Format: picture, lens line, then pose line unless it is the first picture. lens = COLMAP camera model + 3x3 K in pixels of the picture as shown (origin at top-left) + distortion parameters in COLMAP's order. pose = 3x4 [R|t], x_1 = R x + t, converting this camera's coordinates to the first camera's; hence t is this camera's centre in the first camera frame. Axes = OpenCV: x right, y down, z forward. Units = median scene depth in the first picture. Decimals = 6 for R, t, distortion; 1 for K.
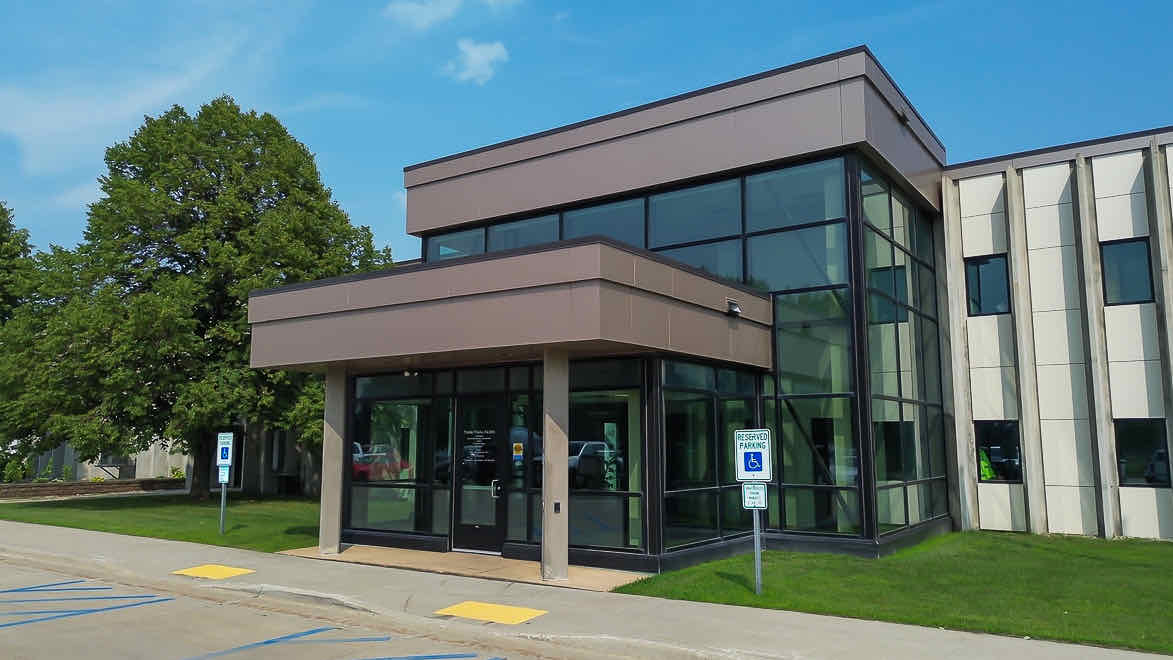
lens RADIAL K [[840.9, 0, 587.4], [0, 840.9, 328.6], [0, 0, 1]] dist [-0.003781, 0.007546]
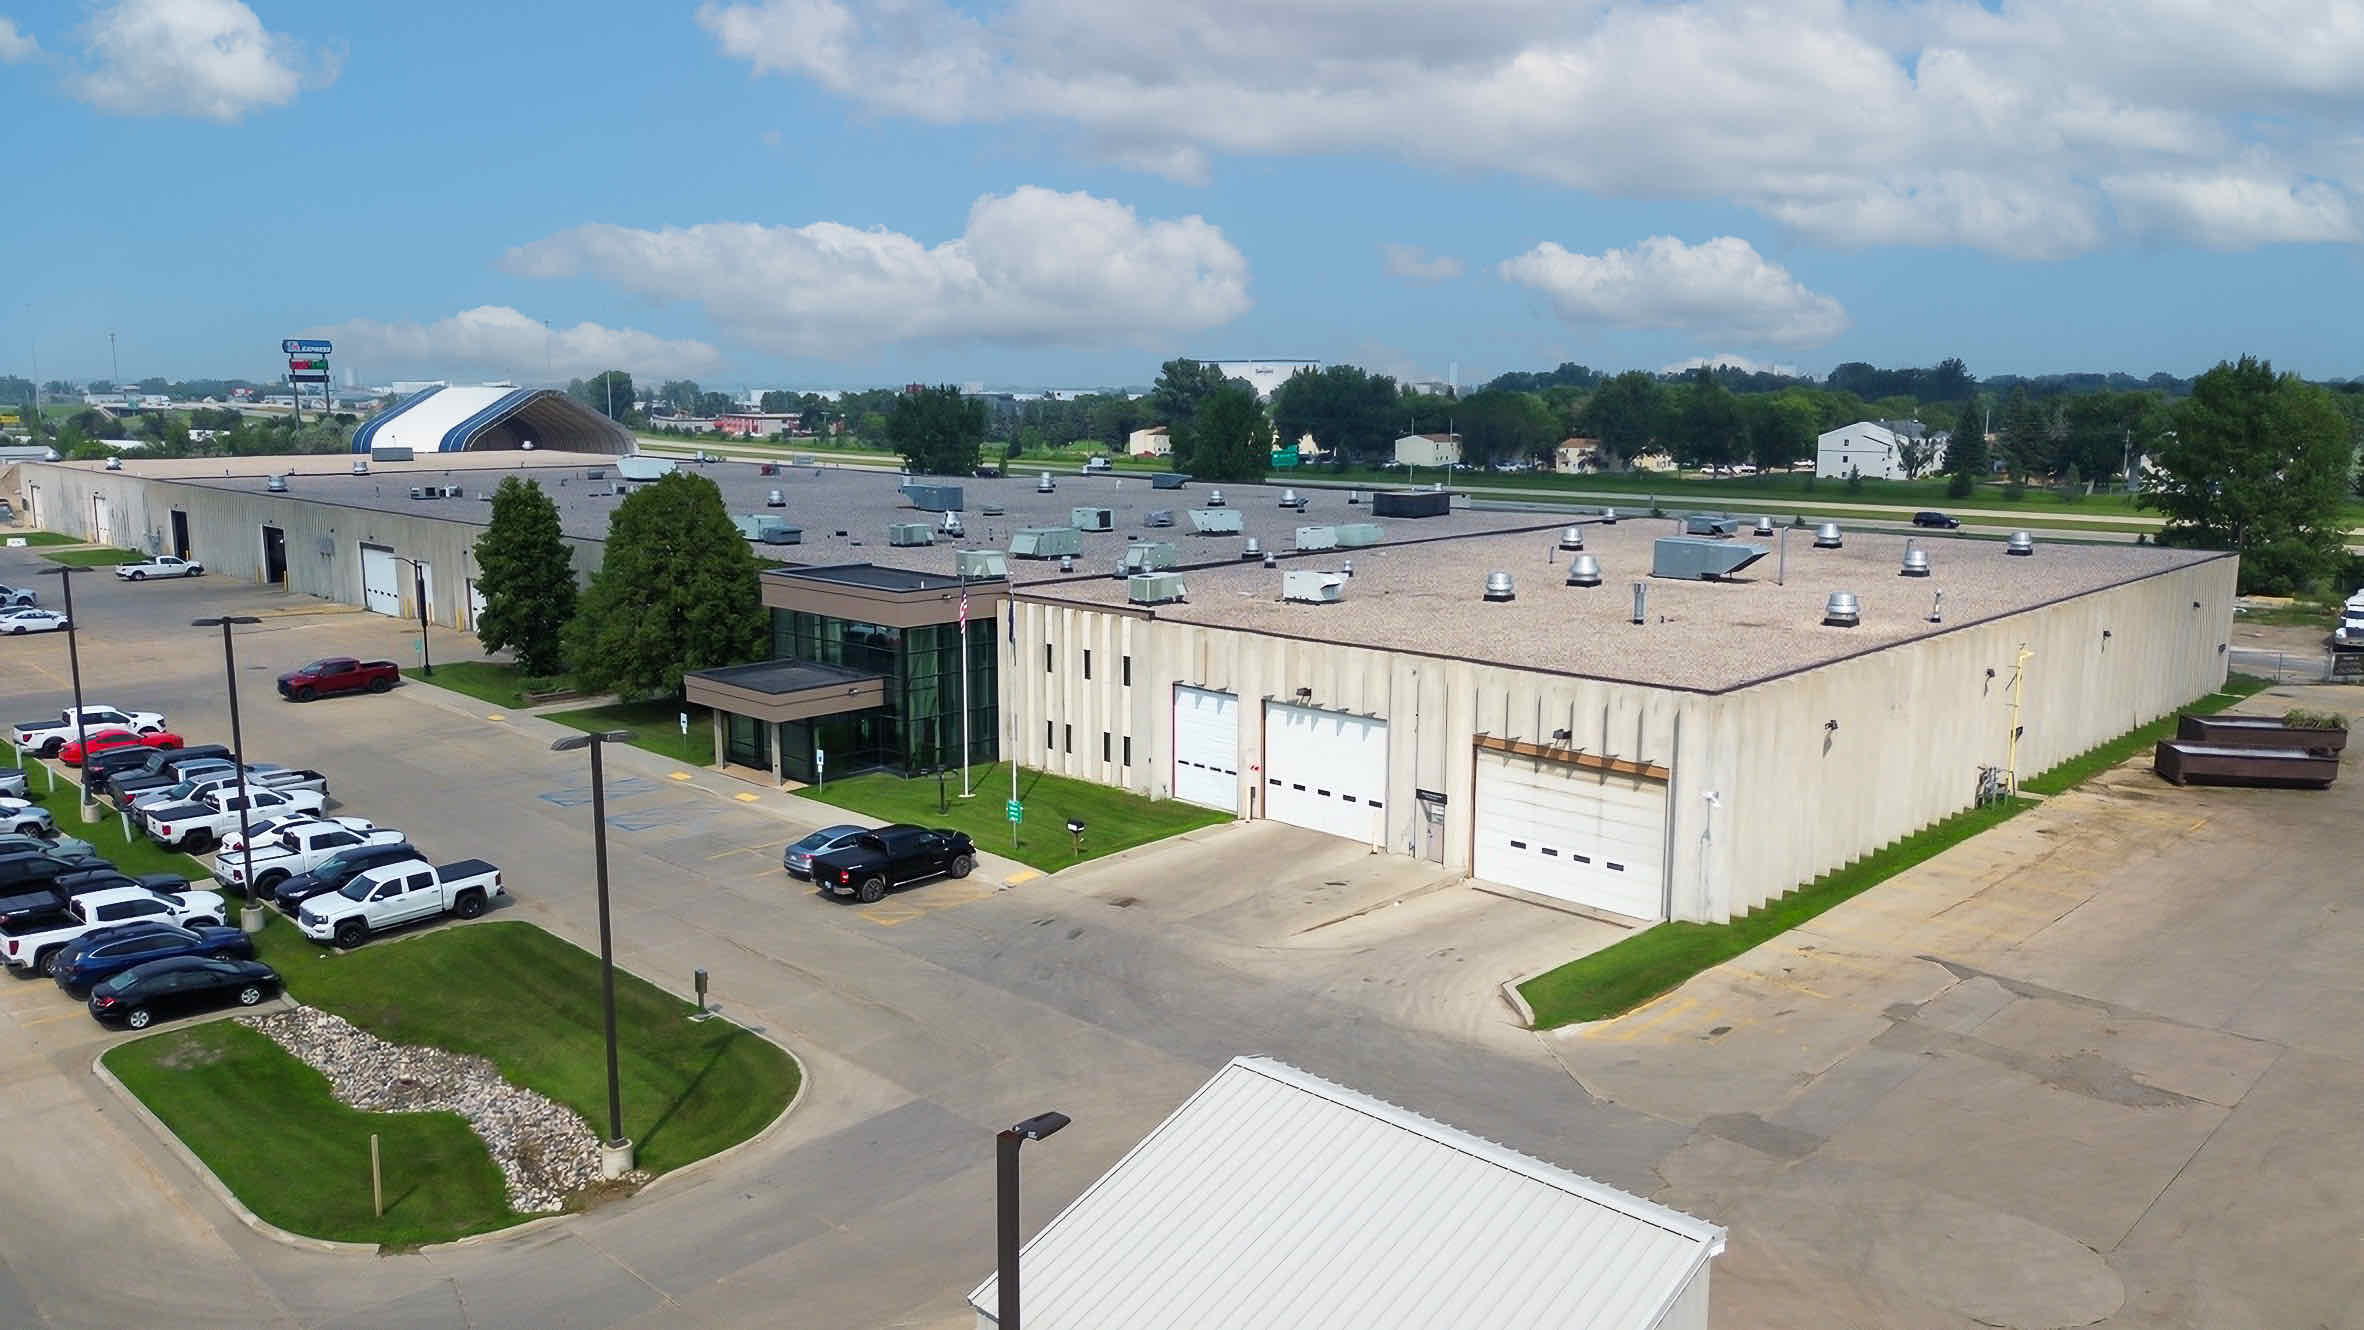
lens RADIAL K [[1694.8, 0, 1180.3], [0, 1694.8, 660.3], [0, 0, 1]] dist [-0.003781, 0.007546]
pose [[0.986665, 0.027015, -0.160505, 1.642992], [0.022170, 0.954632, 0.296961, -1.352954], [0.161246, -0.296559, 0.941304, -3.103523]]
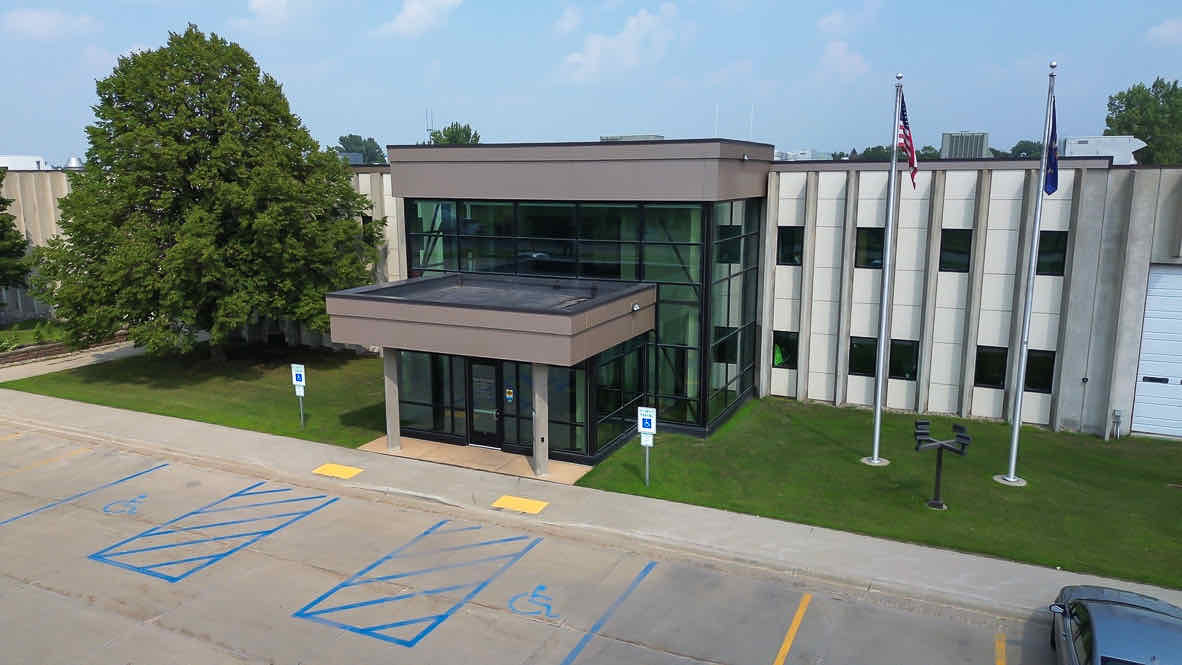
lens RADIAL K [[847.4, 0, 591.3], [0, 847.4, 334.4], [0, 0, 1]] dist [-0.003781, 0.007546]
pose [[0.985722, -0.031600, 0.165392, -0.154502], [-0.023564, 0.946680, 0.321314, -0.410001], [-0.166726, -0.320623, 0.932418, -0.466791]]
